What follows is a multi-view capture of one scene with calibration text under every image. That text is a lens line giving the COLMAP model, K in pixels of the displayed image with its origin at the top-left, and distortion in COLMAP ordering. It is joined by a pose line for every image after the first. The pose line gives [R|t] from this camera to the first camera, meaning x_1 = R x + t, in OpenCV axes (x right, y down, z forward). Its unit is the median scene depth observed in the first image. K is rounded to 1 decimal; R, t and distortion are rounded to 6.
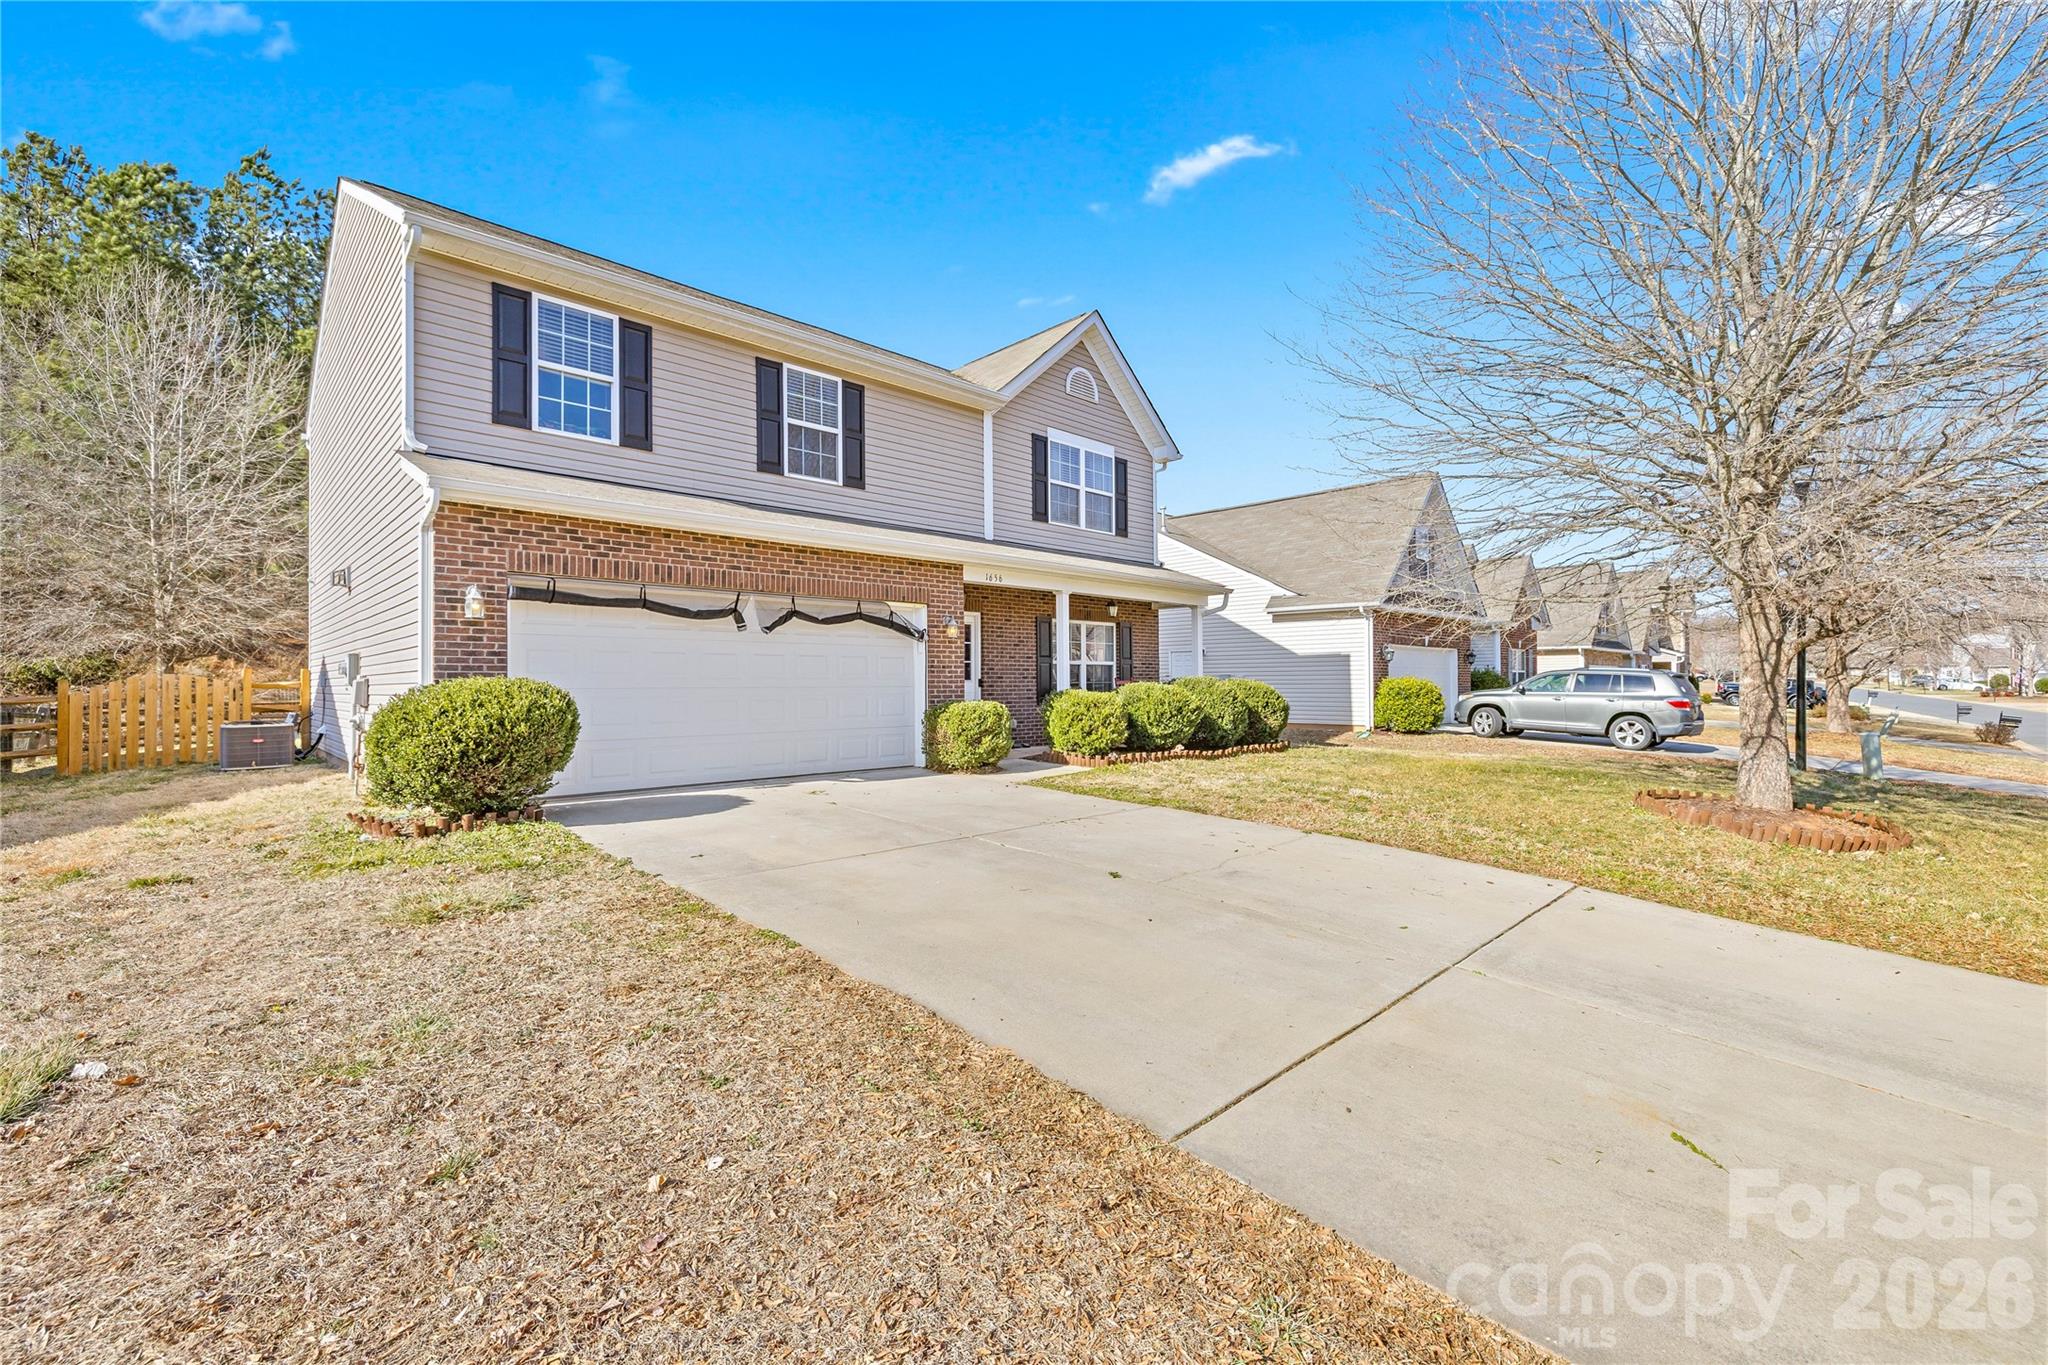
lens RADIAL K [[862.7, 0, 1033.5], [0, 862.7, 682.3], [0, 0, 1]] dist [0.001044, 0.000090]
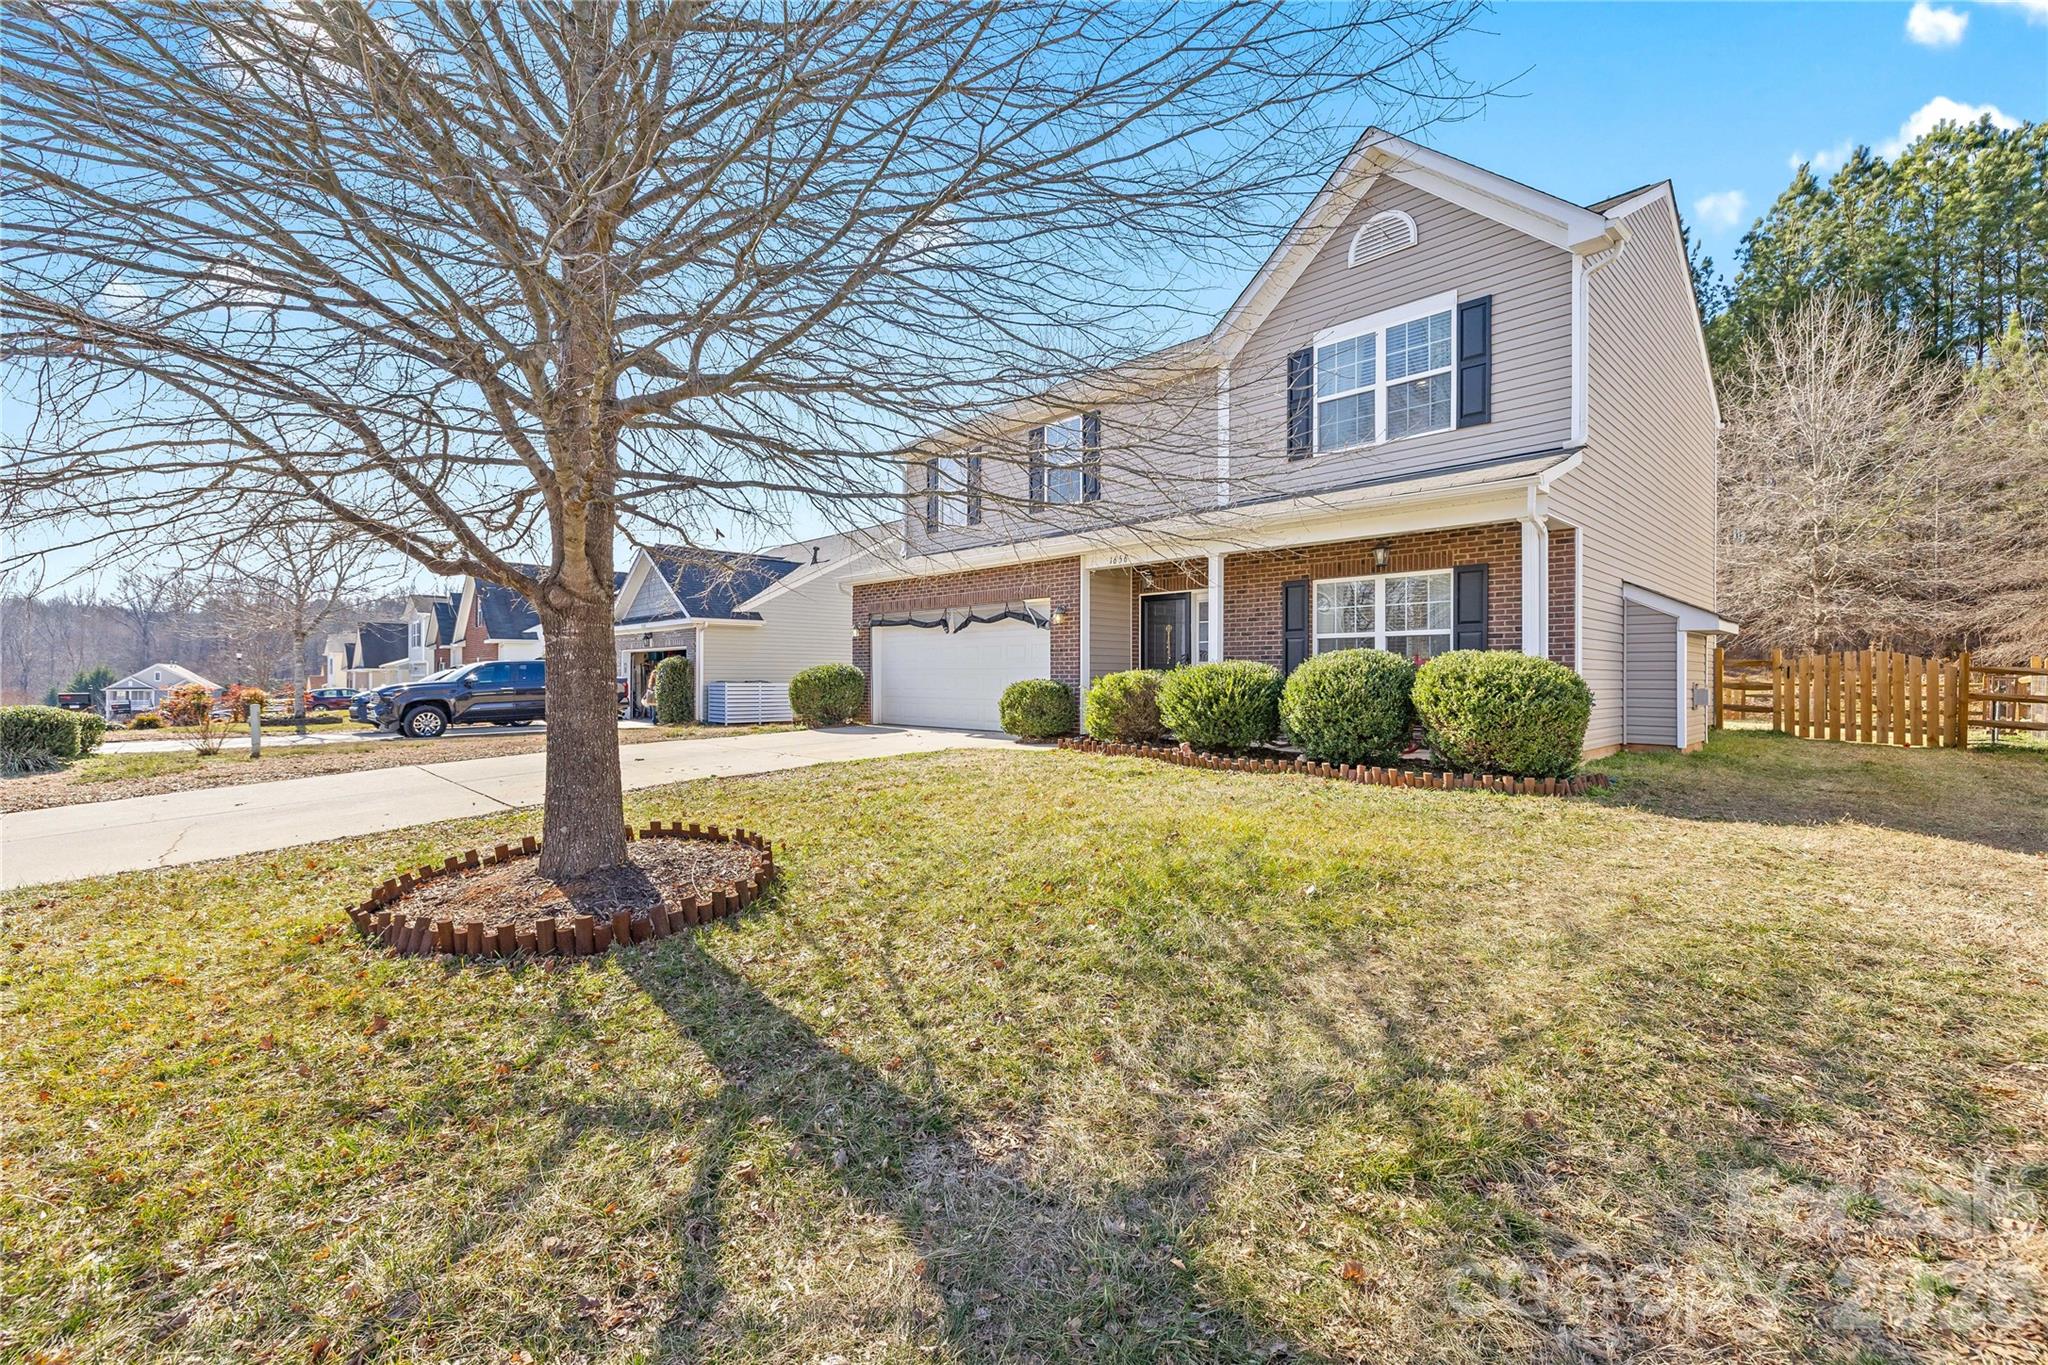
lens RADIAL K [[862.7, 0, 1033.7], [0, 862.7, 678.6], [0, 0, 1]] dist [0.001044, 0.000090]
pose [[0.003084, 0.010356, -0.999942, 0.786311], [0.007066, 0.999921, 0.010377, 0.005574], [0.999970, -0.007097, 0.003011, 0.732839]]
